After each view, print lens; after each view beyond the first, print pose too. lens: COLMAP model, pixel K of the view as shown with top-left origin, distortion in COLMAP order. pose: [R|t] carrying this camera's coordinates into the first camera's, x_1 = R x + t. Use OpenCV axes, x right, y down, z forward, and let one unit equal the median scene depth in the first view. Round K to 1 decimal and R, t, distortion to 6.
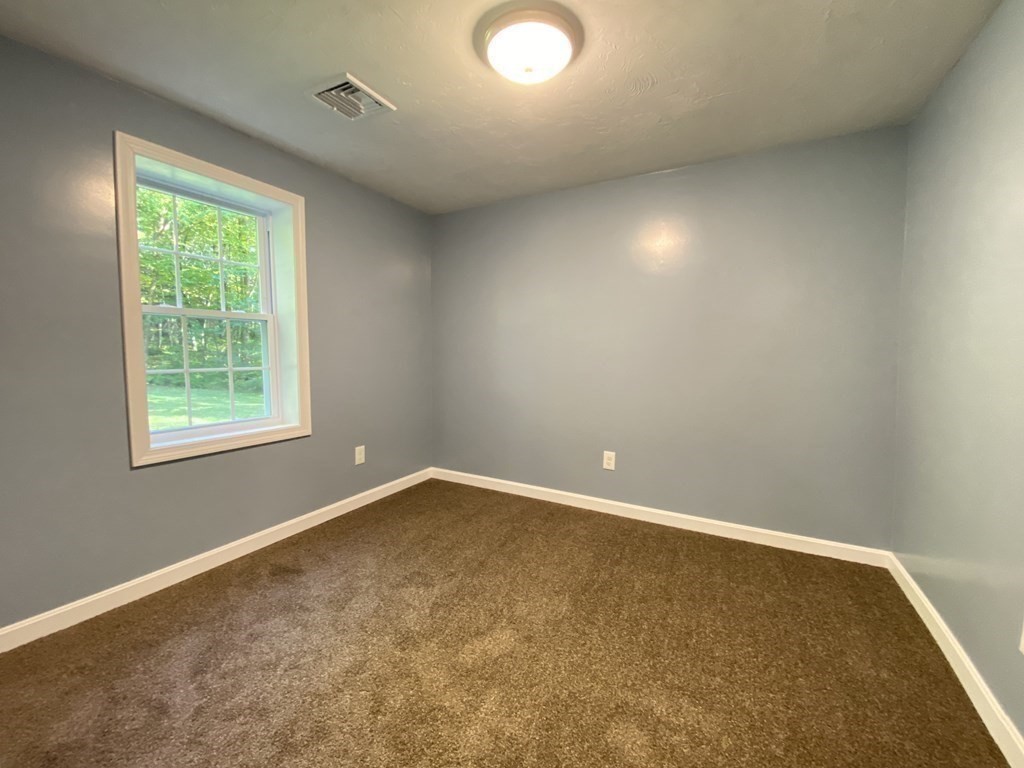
lens RADIAL K [[414.7, 0, 514.2], [0, 414.7, 380.7], [0, 0, 1]] dist [0.015377, -0.019486]
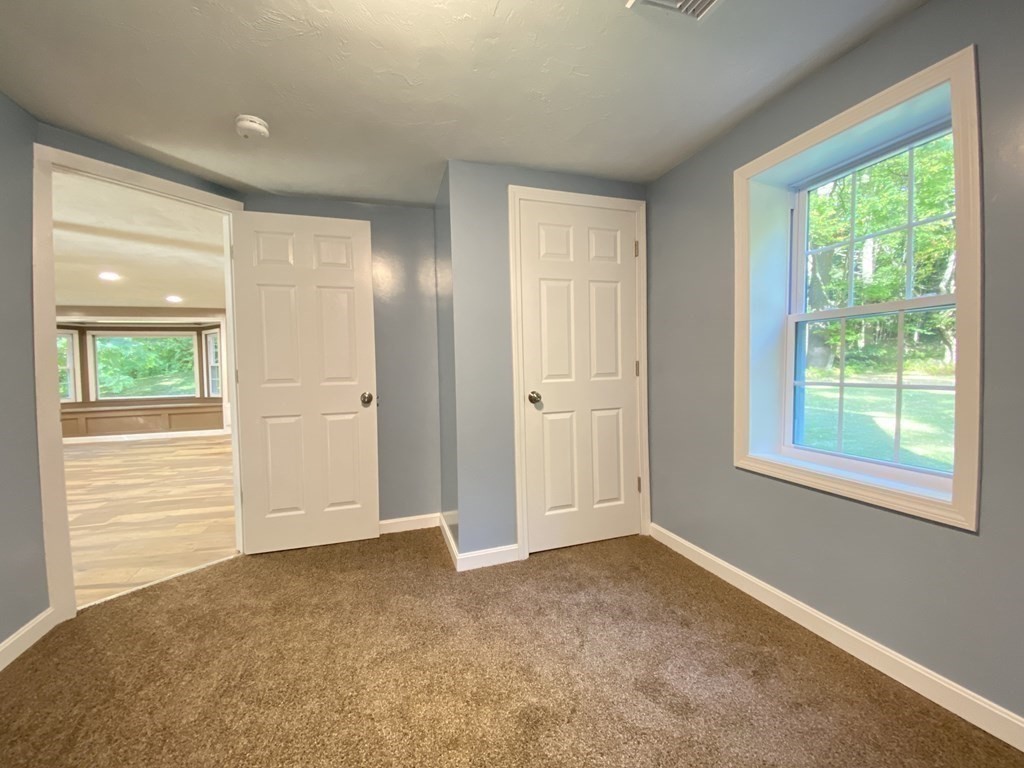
lens RADIAL K [[414.7, 0, 514.2], [0, 414.7, 380.7], [0, 0, 1]] dist [0.015377, -0.019486]
pose [[-0.684568, 0.015814, -0.728777, 0.291645], [-0.054021, 0.995915, 0.072354, -0.061569], [0.726944, 0.088901, -0.680917, 1.309759]]
